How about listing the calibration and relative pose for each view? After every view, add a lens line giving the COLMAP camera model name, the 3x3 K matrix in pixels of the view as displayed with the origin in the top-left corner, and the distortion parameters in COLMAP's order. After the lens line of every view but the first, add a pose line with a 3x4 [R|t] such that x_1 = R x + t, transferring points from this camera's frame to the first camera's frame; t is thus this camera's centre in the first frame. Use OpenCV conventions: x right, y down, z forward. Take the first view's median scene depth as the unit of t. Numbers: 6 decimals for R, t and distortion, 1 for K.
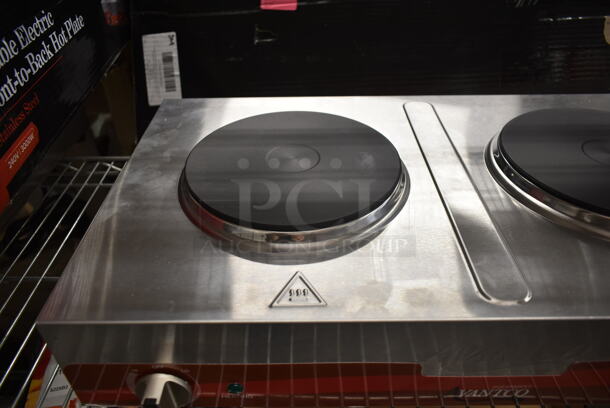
lens RADIAL K [[460.1, 0, 305.0], [0, 460.1, 204.0], [0, 0, 1]] dist [-0.007762, -0.004686]
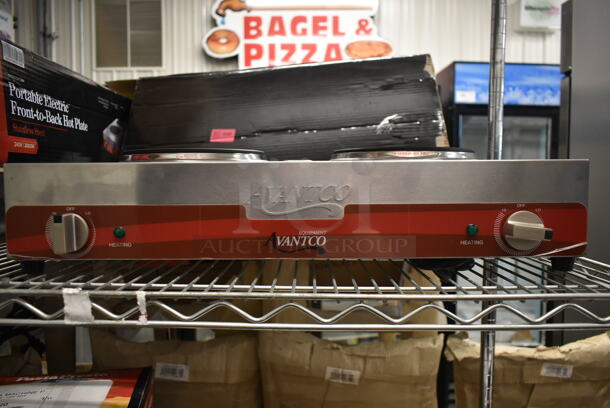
lens RADIAL K [[469.7, 0, 305.0], [0, 469.7, 204.0], [0, 0, 1]] dist [-0.008564, 0.000290]
pose [[0.999892, 0.012440, -0.007795, 0.301662], [-0.014670, 0.827031, -0.561965, 0.789561], [-0.000545, 0.562019, 0.827124, -0.181021]]
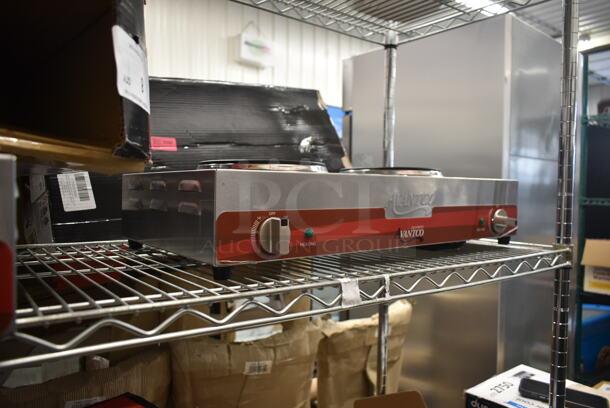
lens RADIAL K [[475.7, 0, 303.4], [0, 475.7, 186.9], [0, 0, 1]] dist [-0.011759, -0.002684]
pose [[0.791382, 0.028296, 0.610667, -0.847564], [0.352778, 0.794679, -0.493997, 0.766894], [-0.499262, 0.606370, 0.618912, -0.106217]]
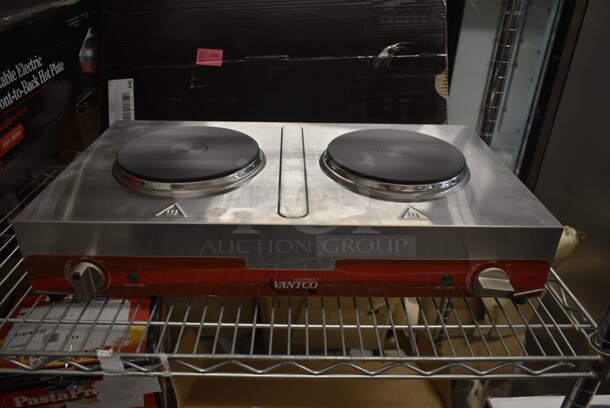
lens RADIAL K [[469.7, 0, 305.0], [0, 469.7, 204.0], [0, 0, 1]] dist [-0.008564, 0.000290]
pose [[0.999300, 0.024079, 0.028637, 0.271438], [-0.019522, 0.988504, -0.149930, 0.264400], [-0.031918, 0.149266, 0.988282, -0.461027]]
